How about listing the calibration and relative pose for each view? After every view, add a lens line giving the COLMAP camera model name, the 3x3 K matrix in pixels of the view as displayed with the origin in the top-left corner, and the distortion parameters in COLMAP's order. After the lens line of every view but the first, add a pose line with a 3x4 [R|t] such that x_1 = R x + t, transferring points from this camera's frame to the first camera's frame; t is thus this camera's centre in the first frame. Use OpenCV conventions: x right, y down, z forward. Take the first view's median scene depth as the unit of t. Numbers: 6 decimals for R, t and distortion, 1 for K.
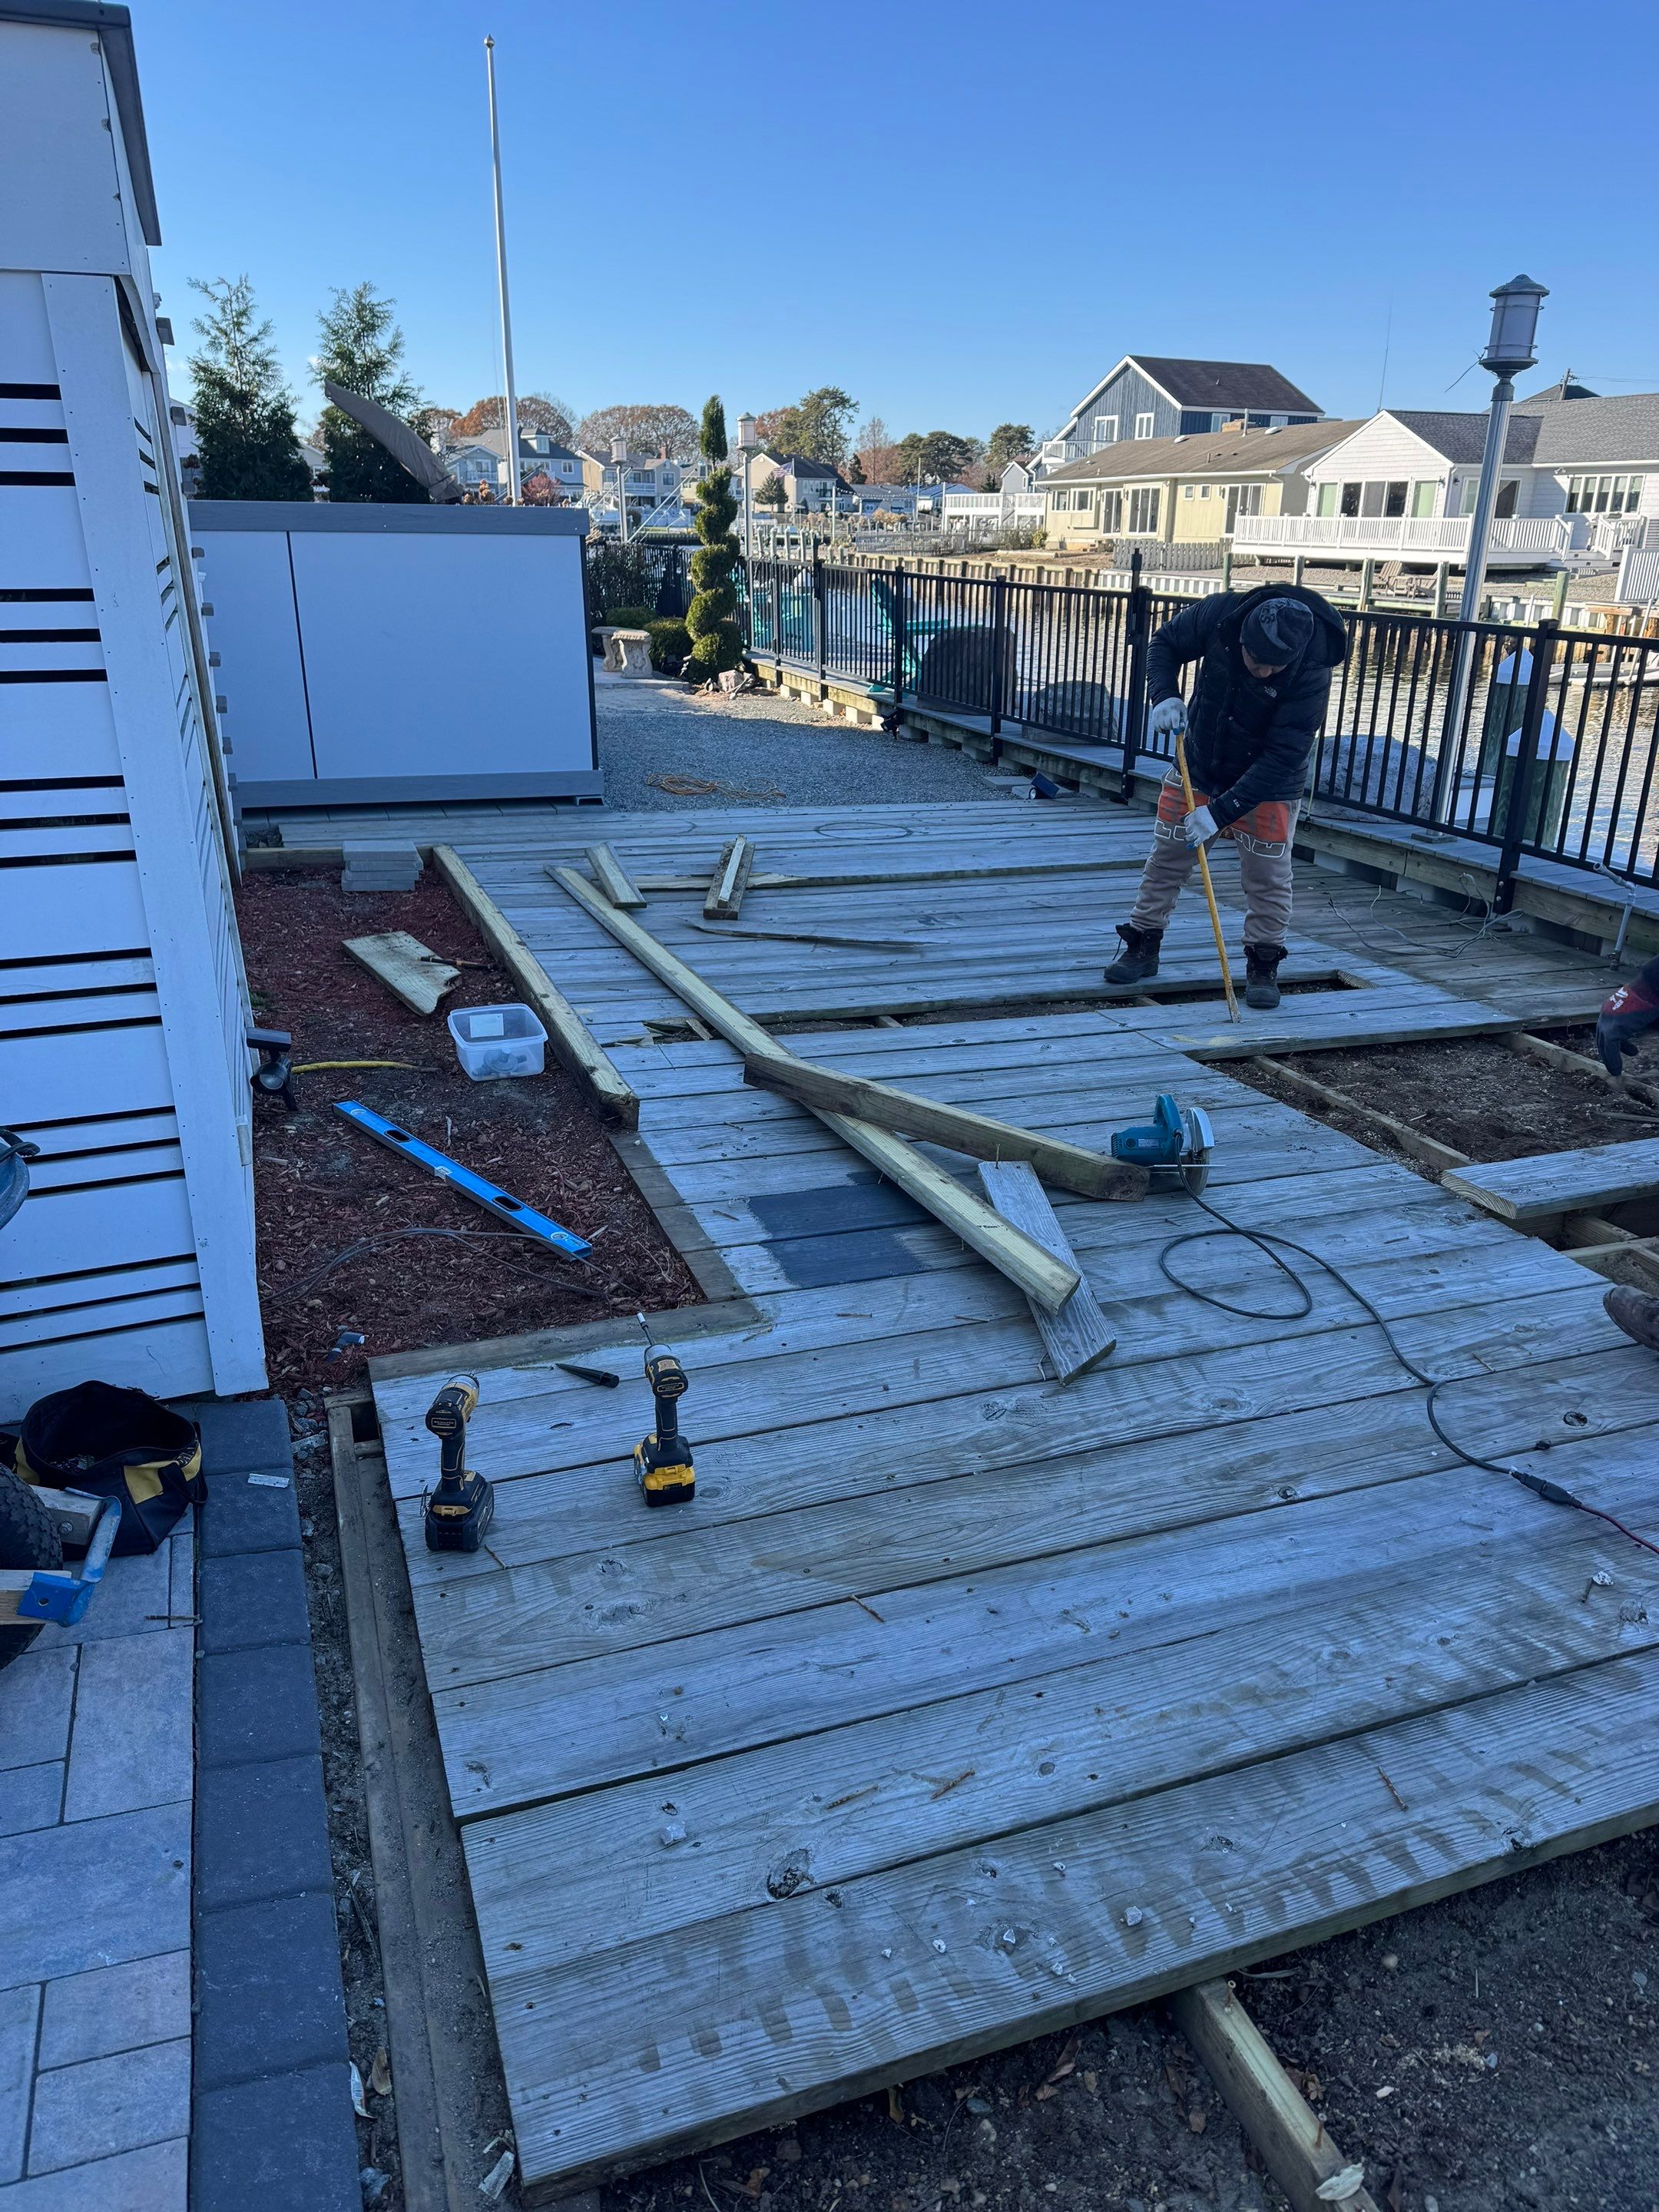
lens RADIAL K [[1560.0, 0, 819.7], [0, 1560.0, 1117.6], [0, 0, 1]] dist [0.042524, -0.042402]
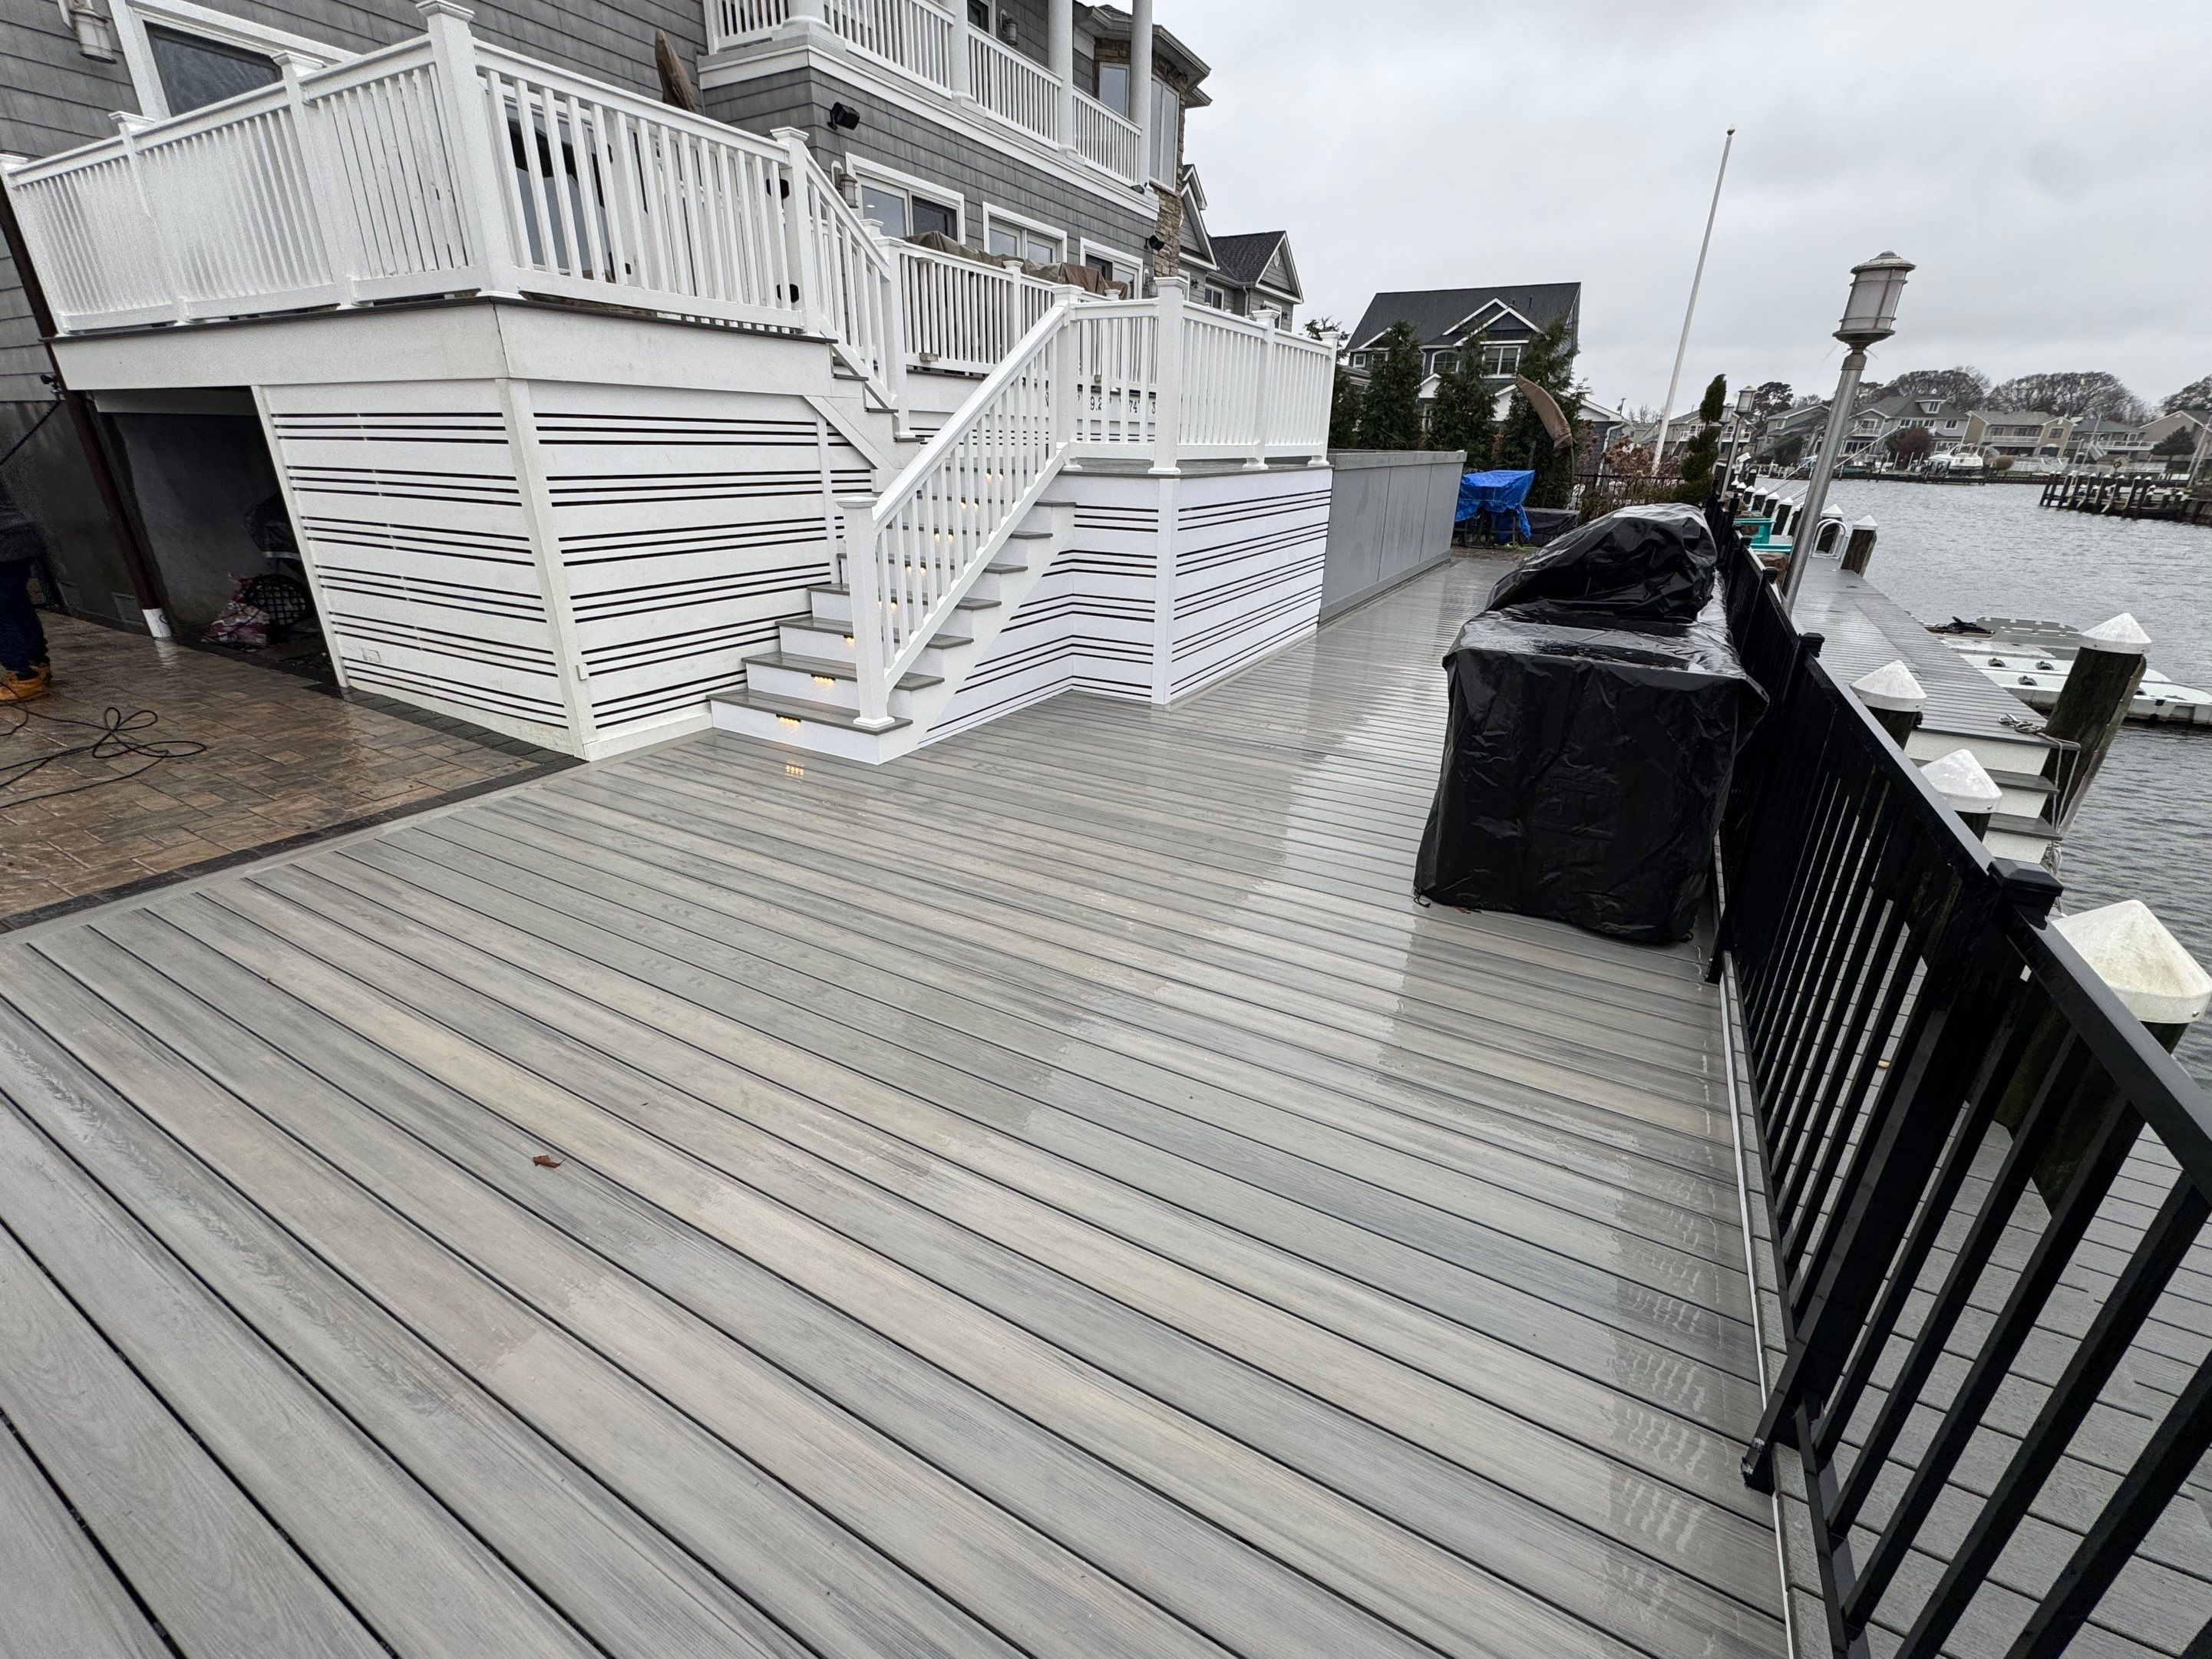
lens RADIAL K [[943.5, 0, 1106.4], [0, 943.5, 828.5], [0, 0, 1]] dist [-0.004418, 0.000153]
pose [[0.653347, 0.290699, -0.699022, 0.674587], [-0.282739, 0.950223, 0.130901, -0.092029], [0.702279, 0.112117, 0.703017, 0.217254]]
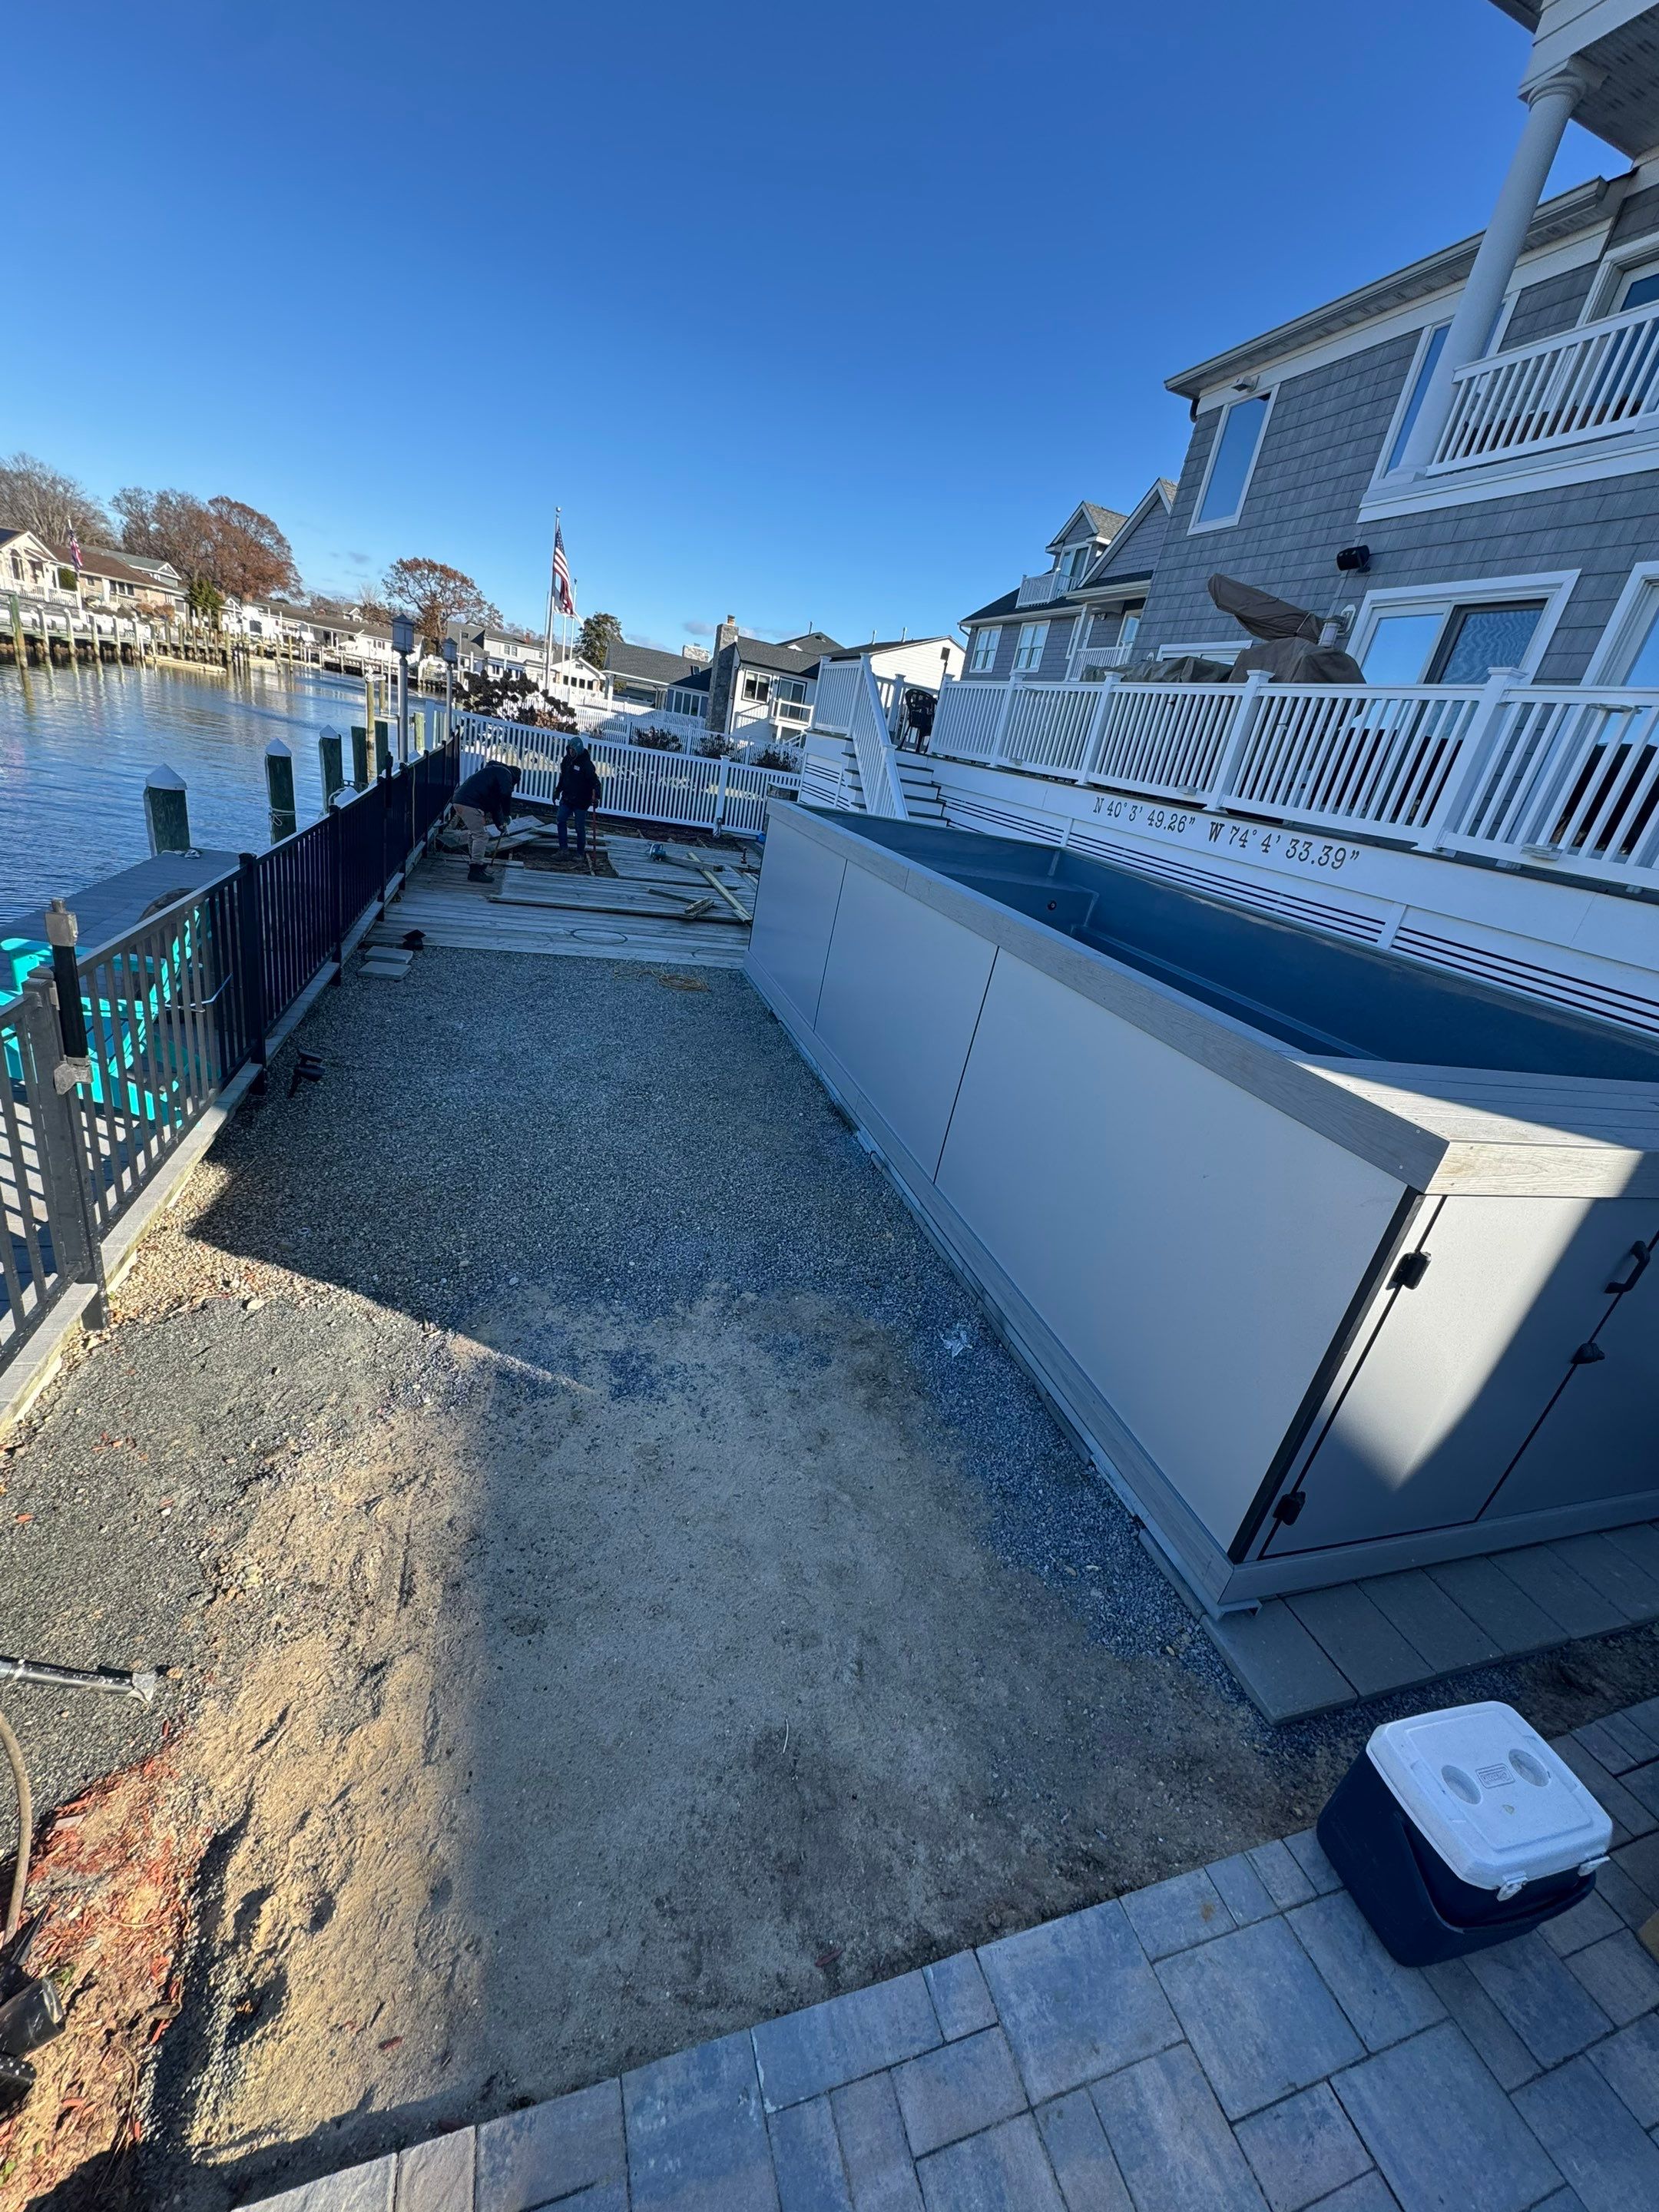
lens RADIAL K [[879.3, 0, 839.1], [0, 879.3, 1109.0], [0, 0, 1]] dist [-0.001270, -0.000949]
pose [[-0.980757, -0.191738, -0.036775, -0.323205], [-0.164033, 0.707126, 0.687798, -1.057631], [-0.105872, 0.680595, -0.724970, 2.478430]]
